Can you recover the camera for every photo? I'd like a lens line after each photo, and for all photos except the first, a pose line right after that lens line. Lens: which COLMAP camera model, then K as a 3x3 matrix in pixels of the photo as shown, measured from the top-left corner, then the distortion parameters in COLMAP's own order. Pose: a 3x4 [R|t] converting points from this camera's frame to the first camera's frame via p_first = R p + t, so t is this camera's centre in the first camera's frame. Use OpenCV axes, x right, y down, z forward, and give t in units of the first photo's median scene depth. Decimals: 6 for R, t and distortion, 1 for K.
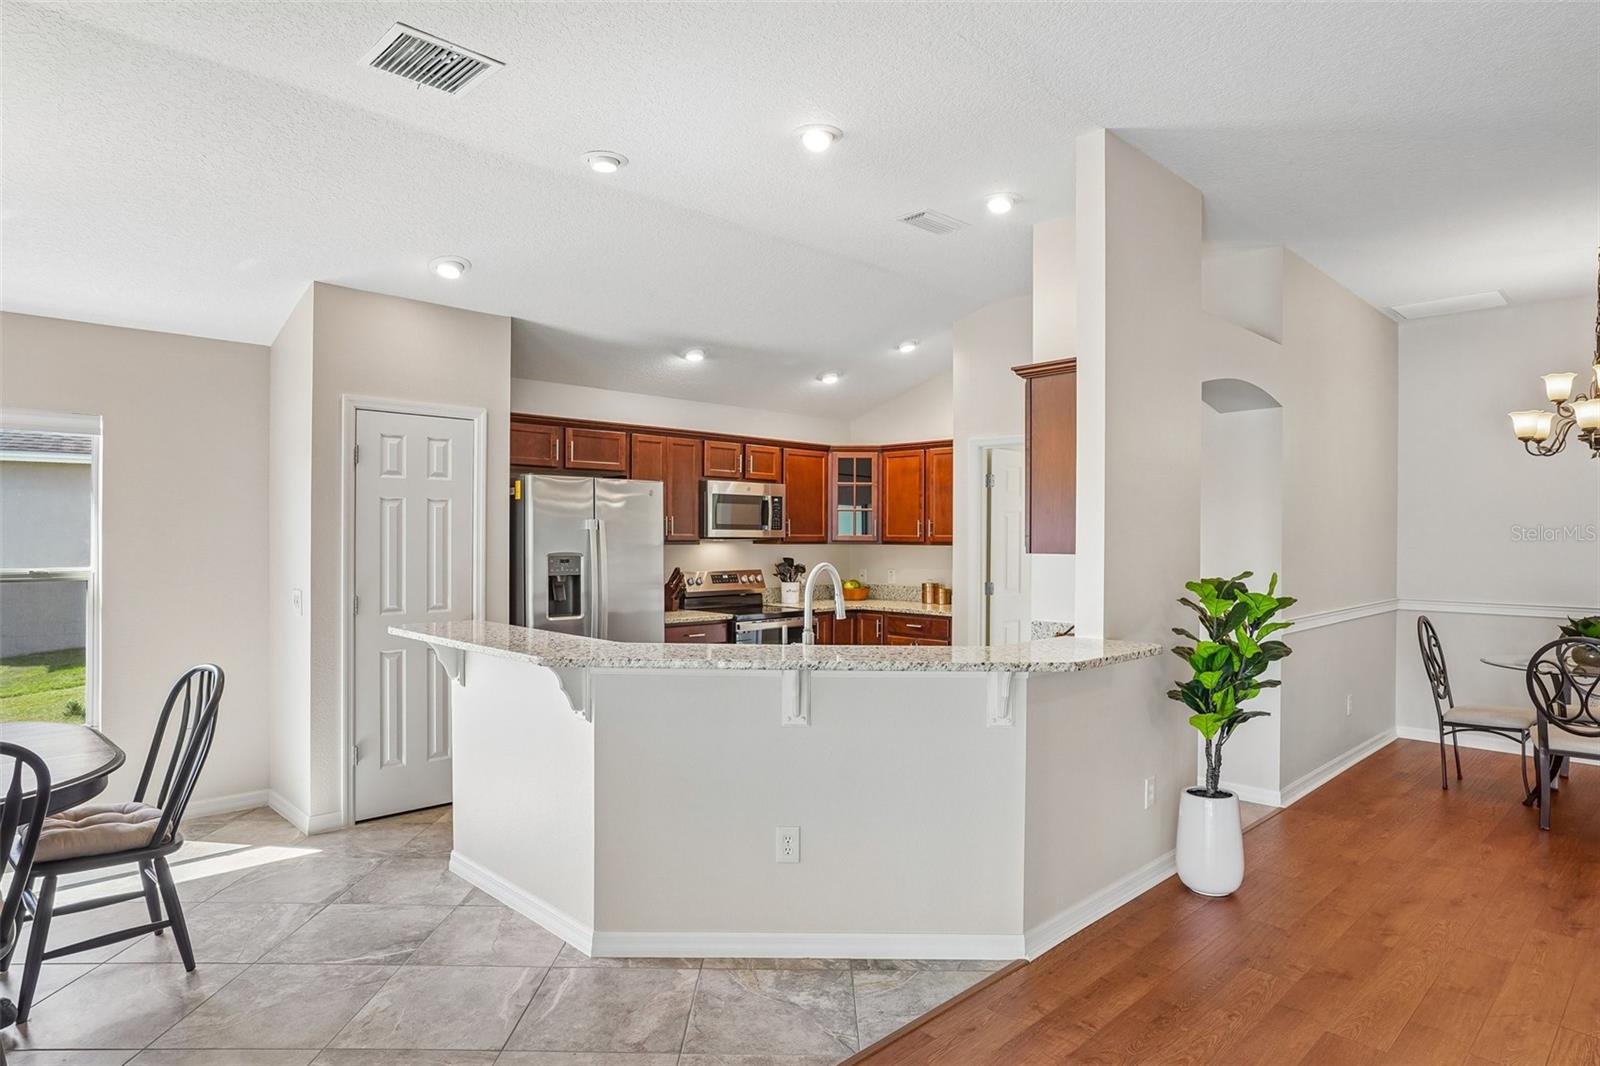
lens RADIAL K [[941.3, 0, 802.3], [0, 941.3, 535.1], [0, 0, 1]] dist [-0.023495, 0.000000]
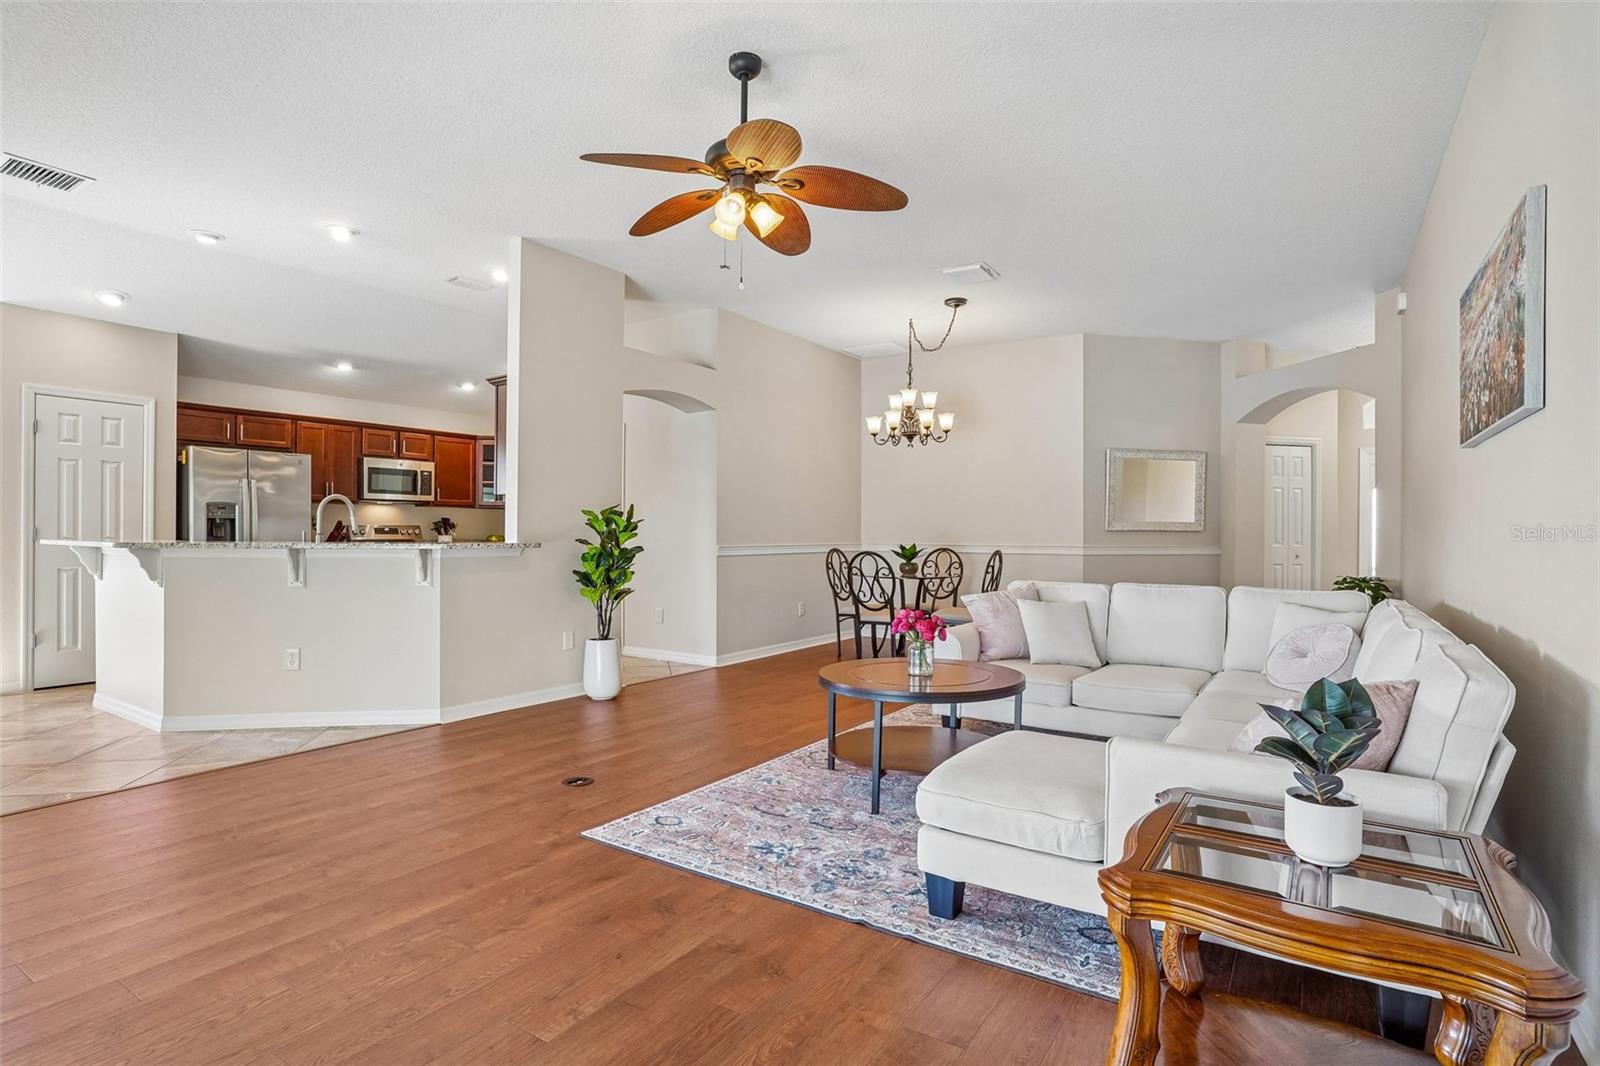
lens RADIAL K [[832.5, 0, 794.0], [0, 832.5, 527.2], [0, 0, 1]] dist [-0.007963, 0.002259]
pose [[0.983310, 0.001060, 0.181935, 0.362374], [0.000306, 0.999972, -0.007480, 0.065085], [-0.181938, 0.007411, 0.983282, -0.375601]]
